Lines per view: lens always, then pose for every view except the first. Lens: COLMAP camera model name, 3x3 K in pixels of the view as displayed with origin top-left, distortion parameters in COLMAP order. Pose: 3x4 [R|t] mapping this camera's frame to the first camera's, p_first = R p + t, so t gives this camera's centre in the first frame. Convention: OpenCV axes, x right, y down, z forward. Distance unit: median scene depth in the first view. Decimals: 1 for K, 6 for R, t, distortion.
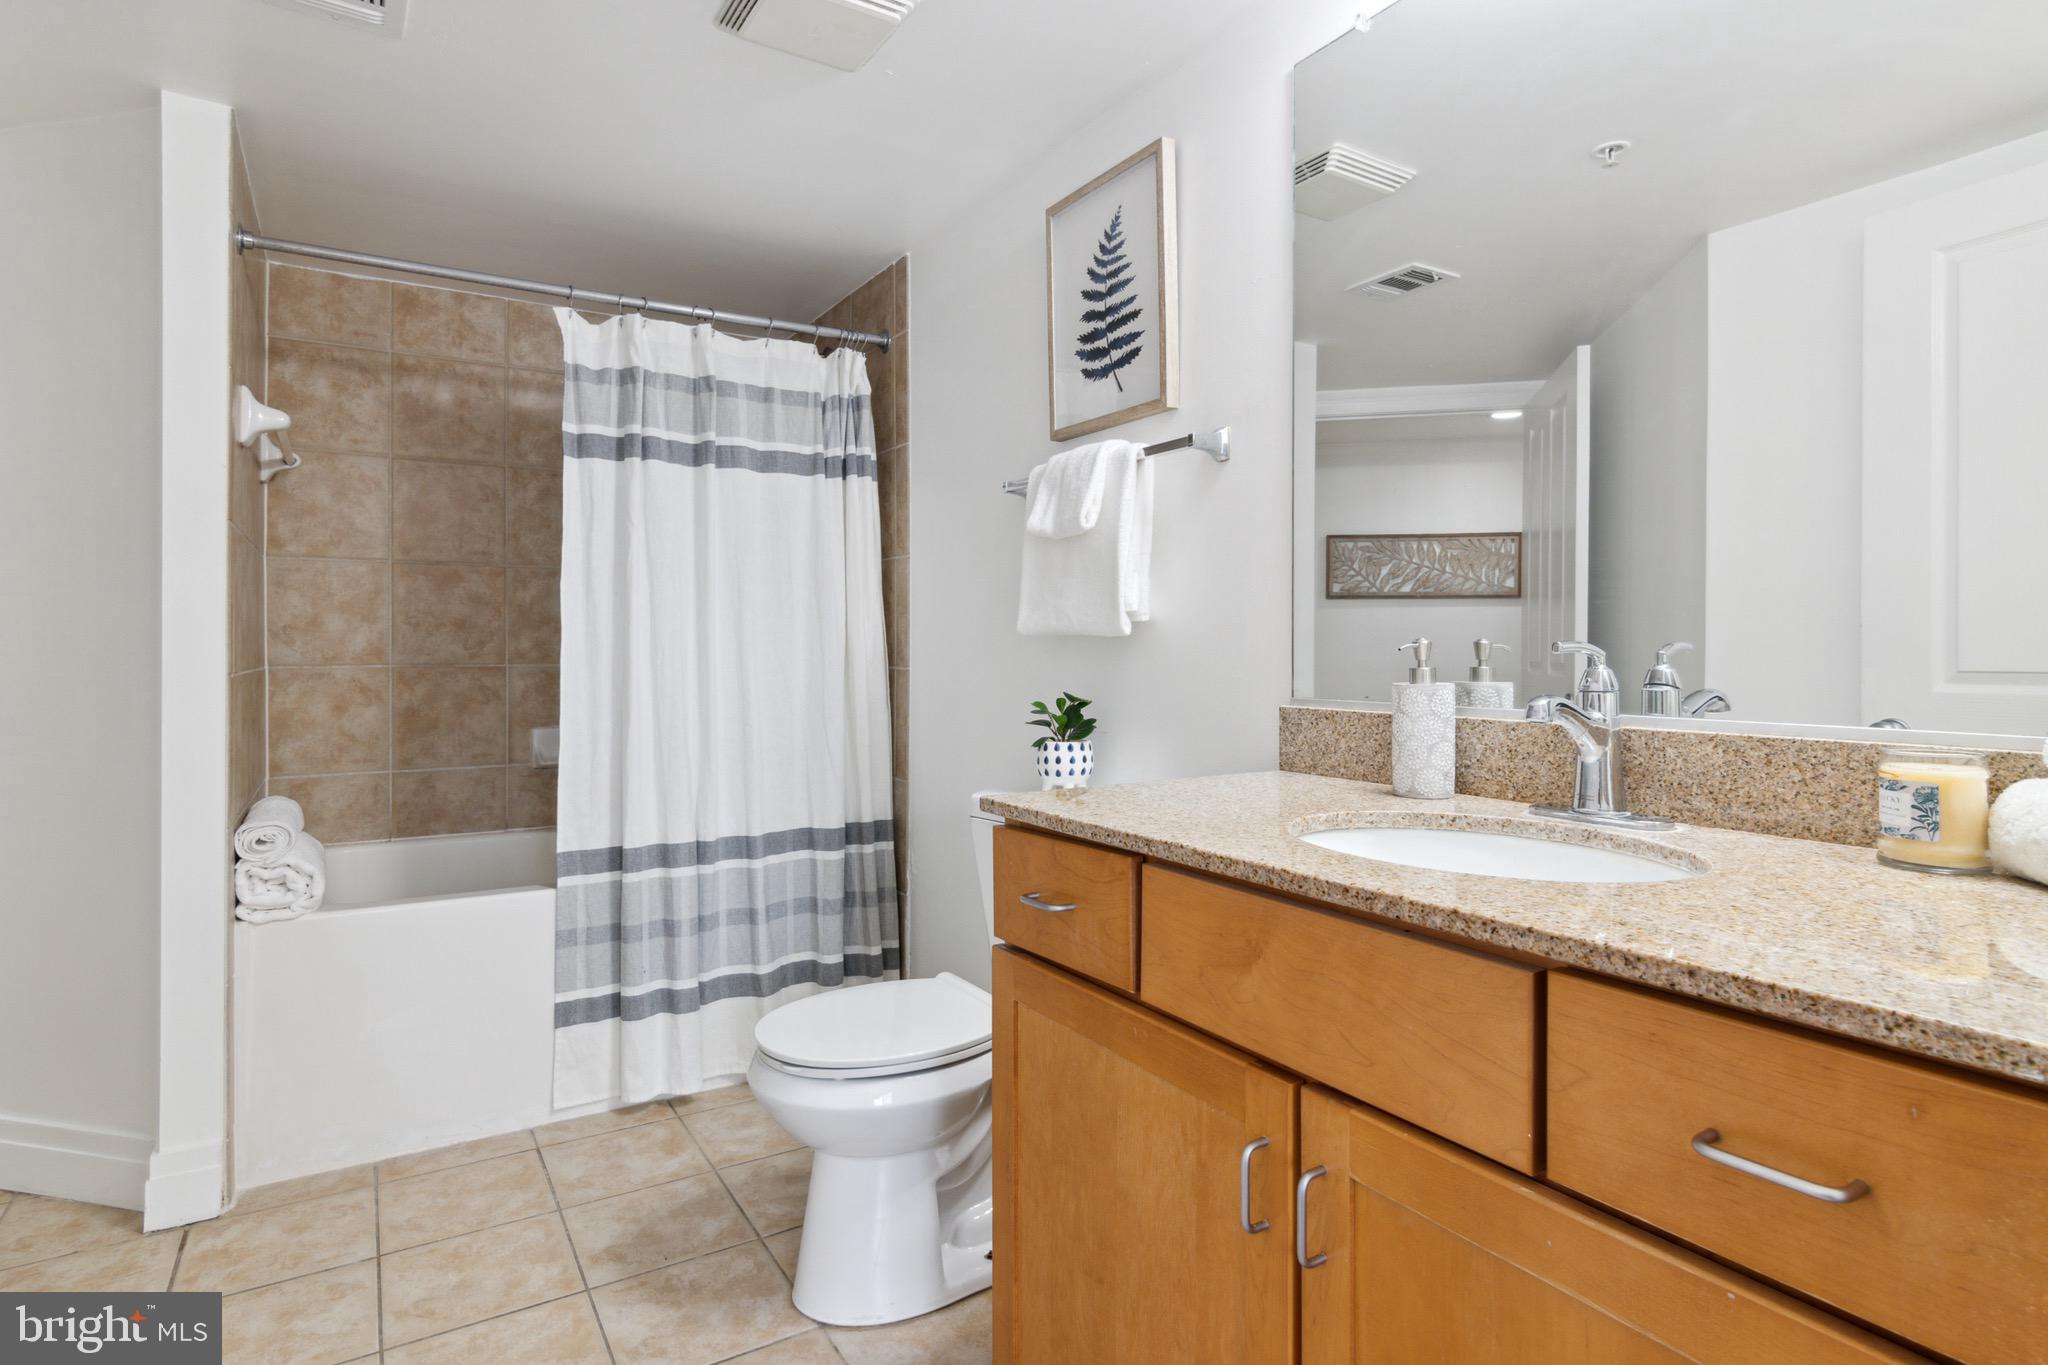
lens RADIAL K [[1062.2, 0, 1021.2], [0, 1062.2, 645.7], [0, 0, 1]] dist [0.000507, 0.000176]
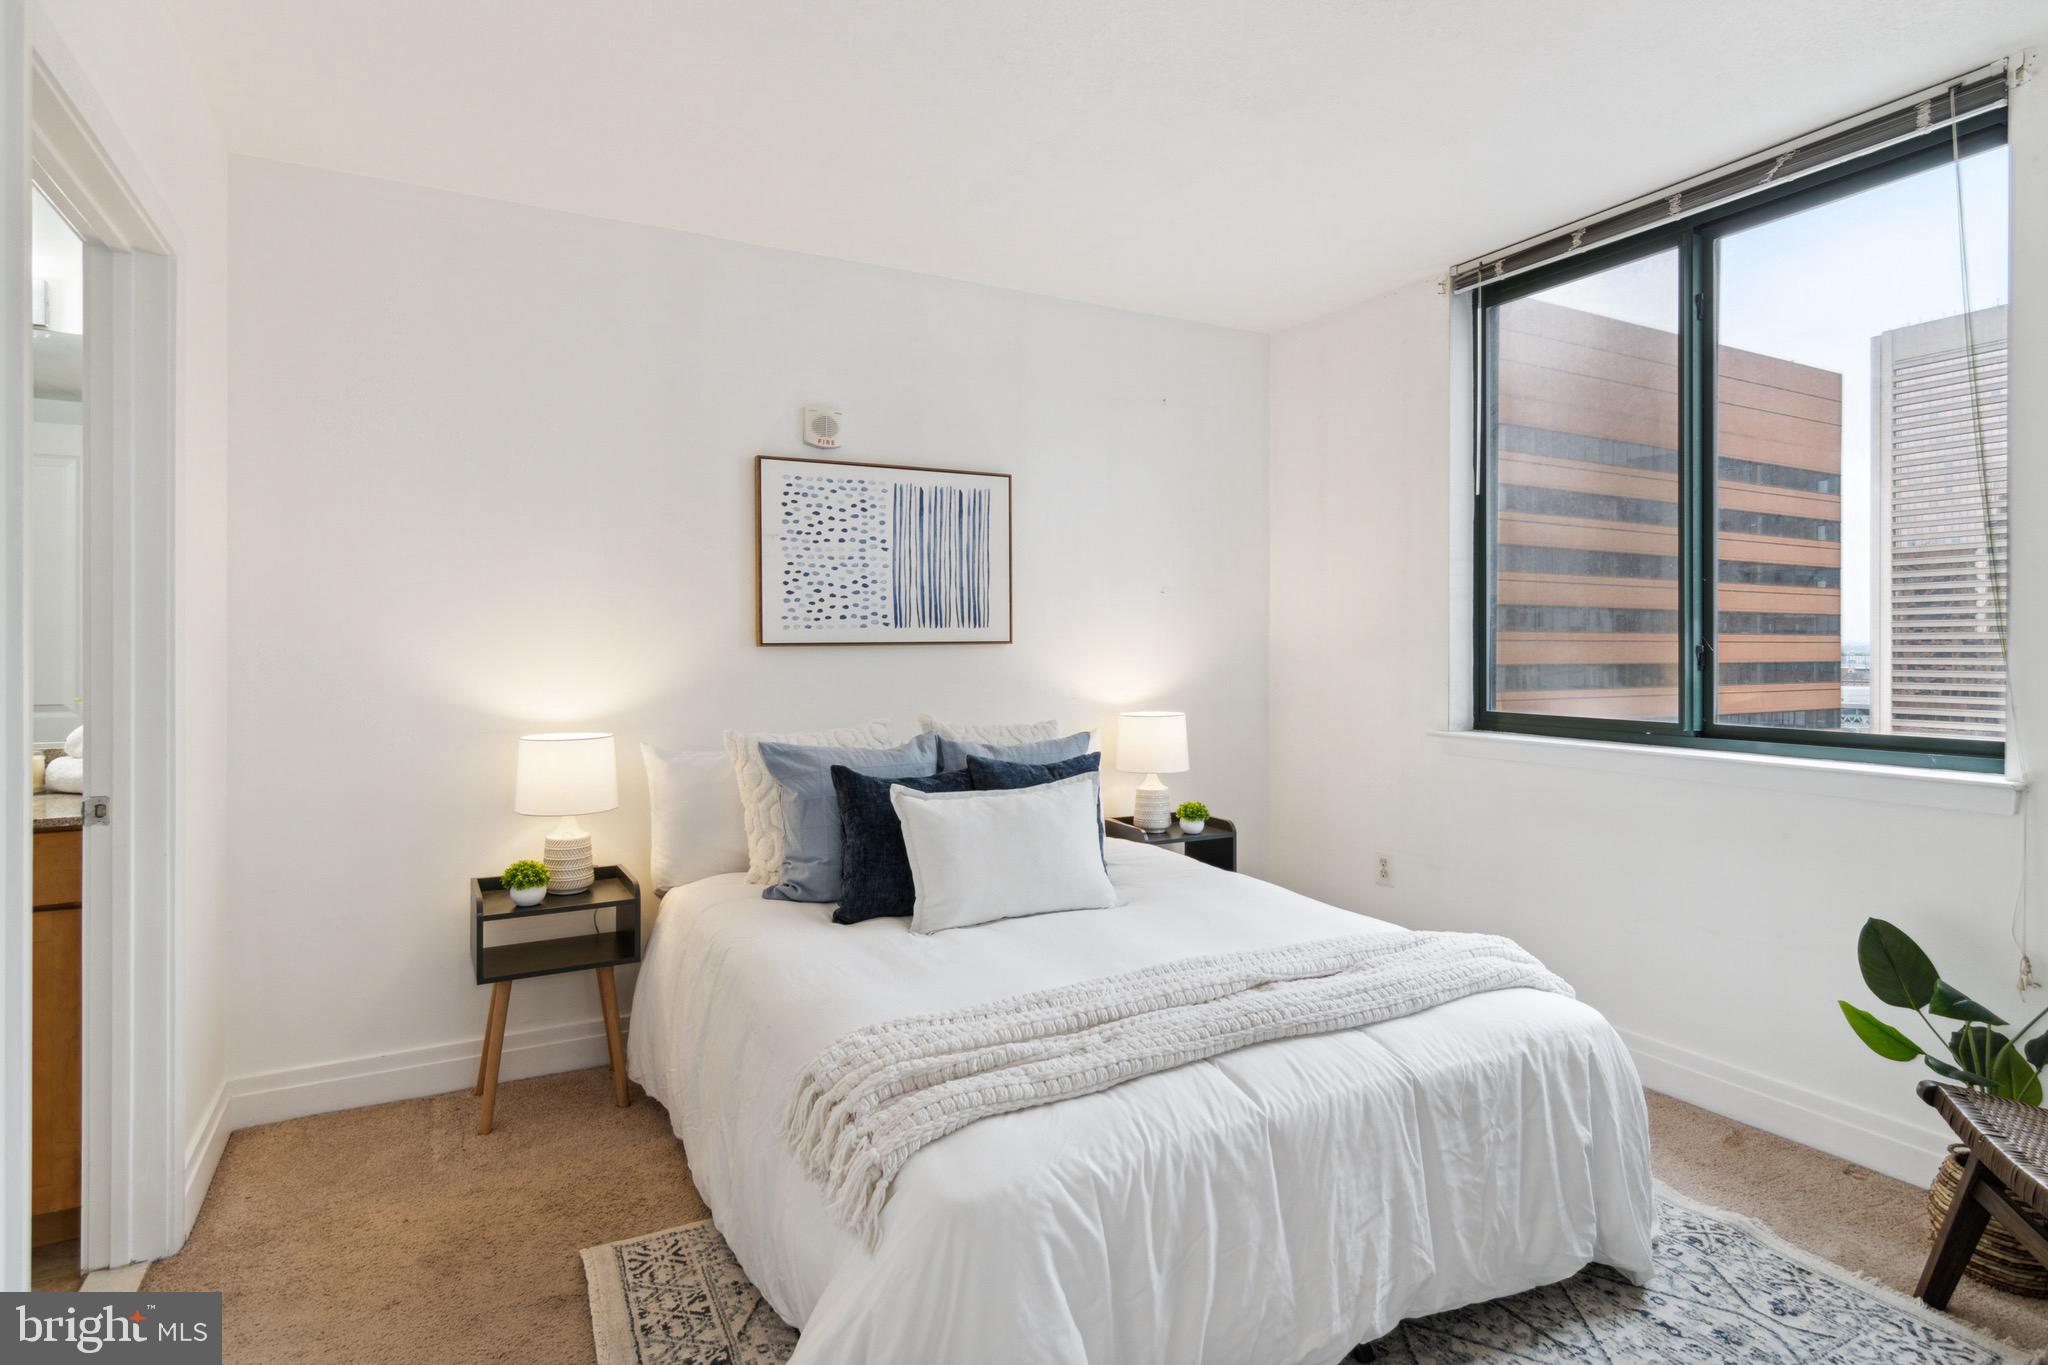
lens RADIAL K [[1062.2, 0, 1021.2], [0, 1062.2, 645.7], [0, 0, 1]] dist [0.000507, 0.000176]
pose [[0.057297, -0.000581, 0.998357, -0.805594], [-0.003608, 0.999993, 0.000789, -0.084756], [-0.998351, -0.003648, 0.057294, -0.799173]]
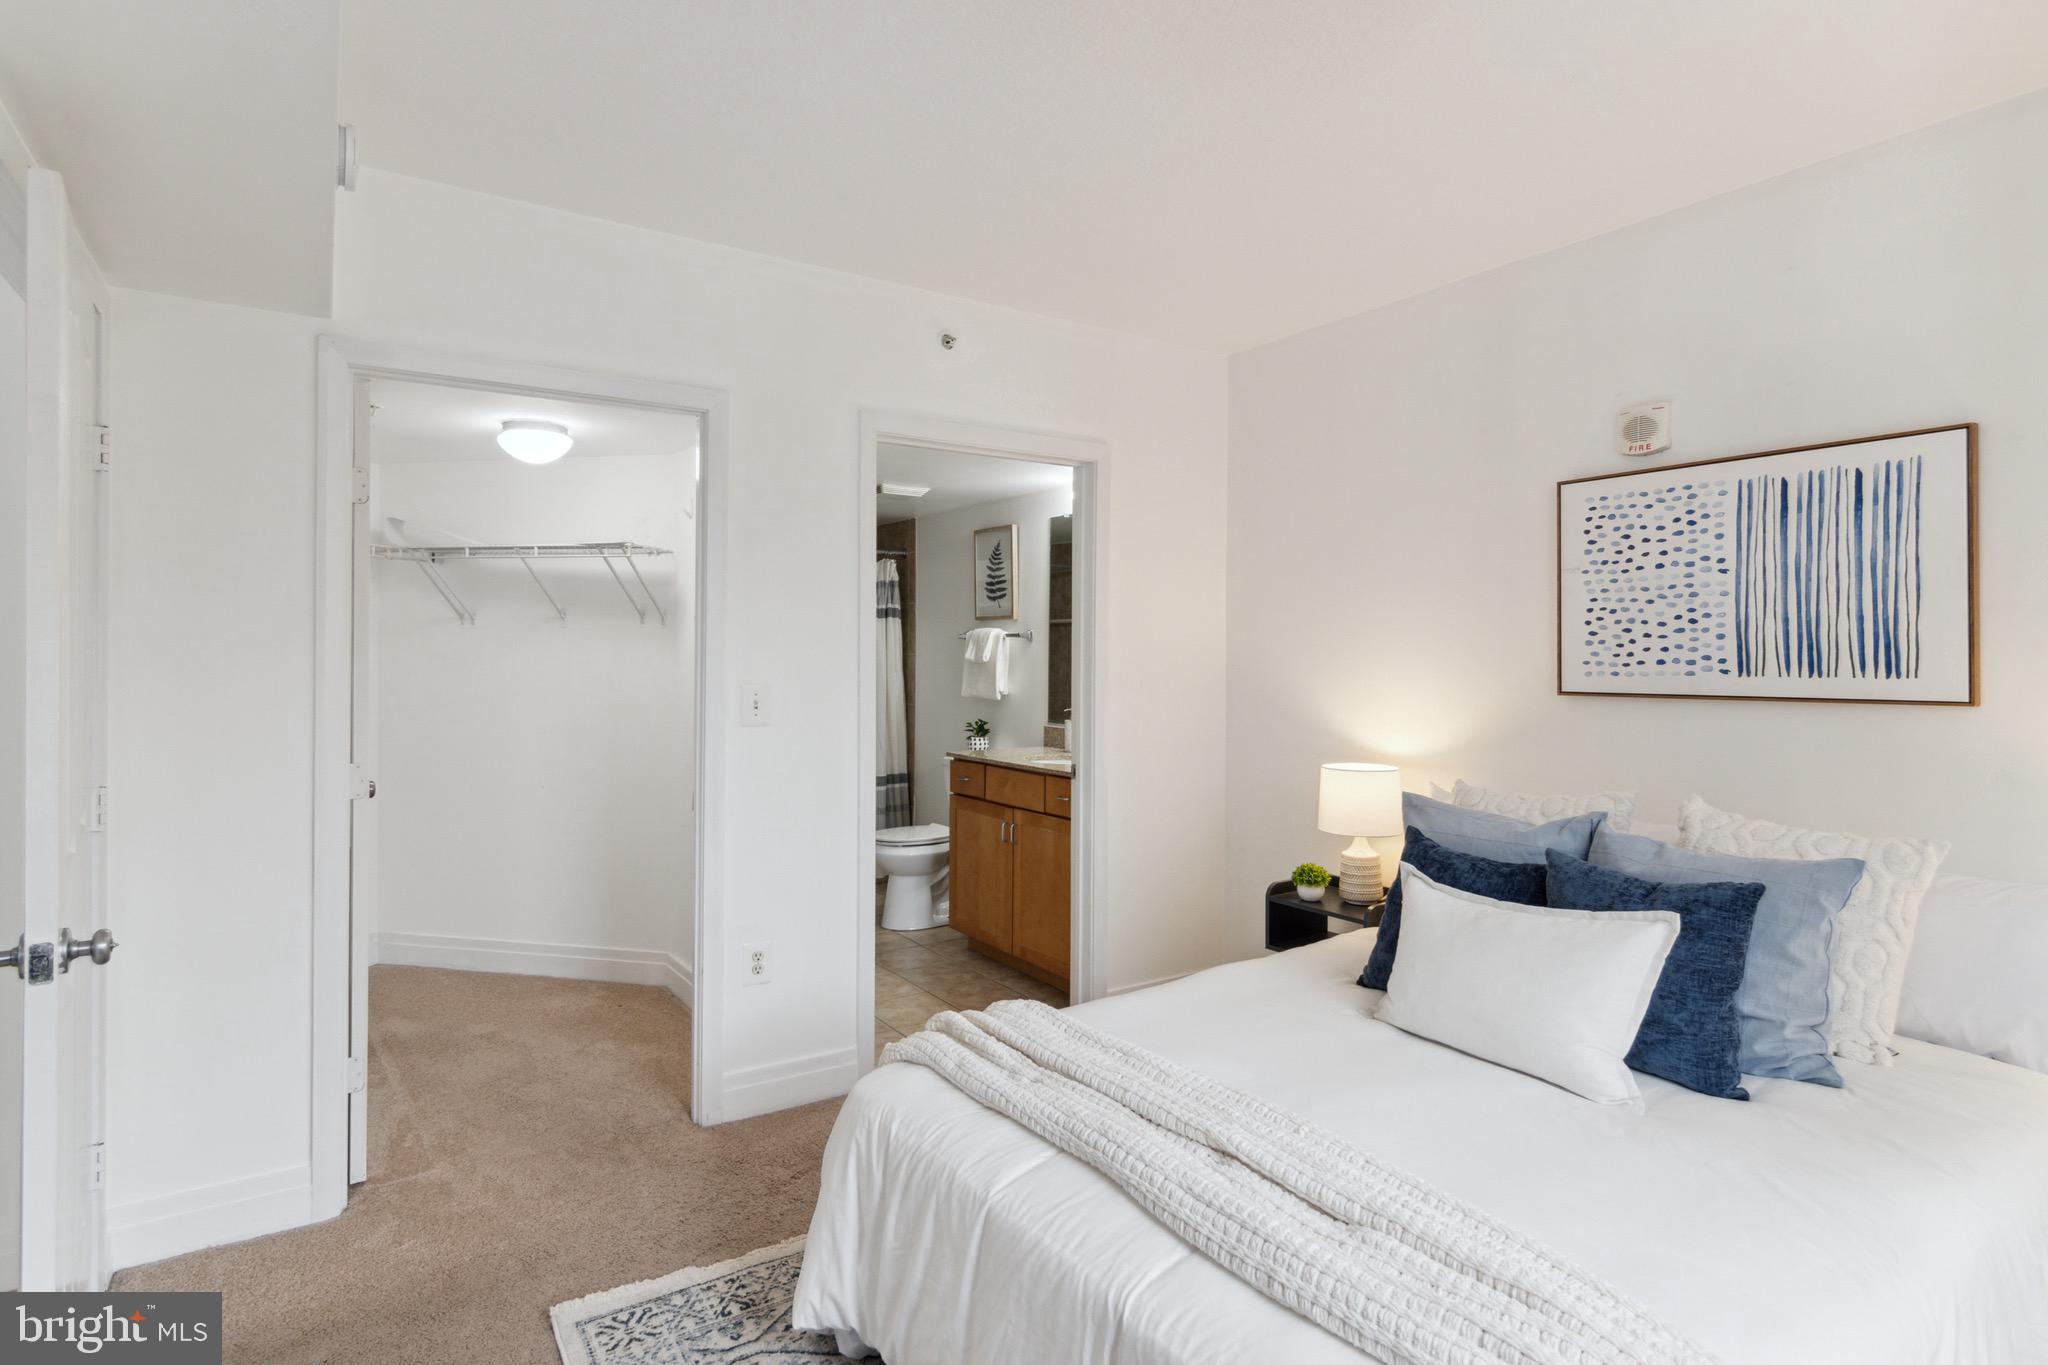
lens RADIAL K [[1062.2, 0, 1021.2], [0, 1062.2, 645.7], [0, 0, 1]] dist [0.000507, 0.000176]
pose [[0.999606, 0.005755, 0.027476, 0.079399], [-0.005681, 0.999980, -0.002769, -0.144445], [-0.027491, 0.002612, 0.999619, -1.812959]]
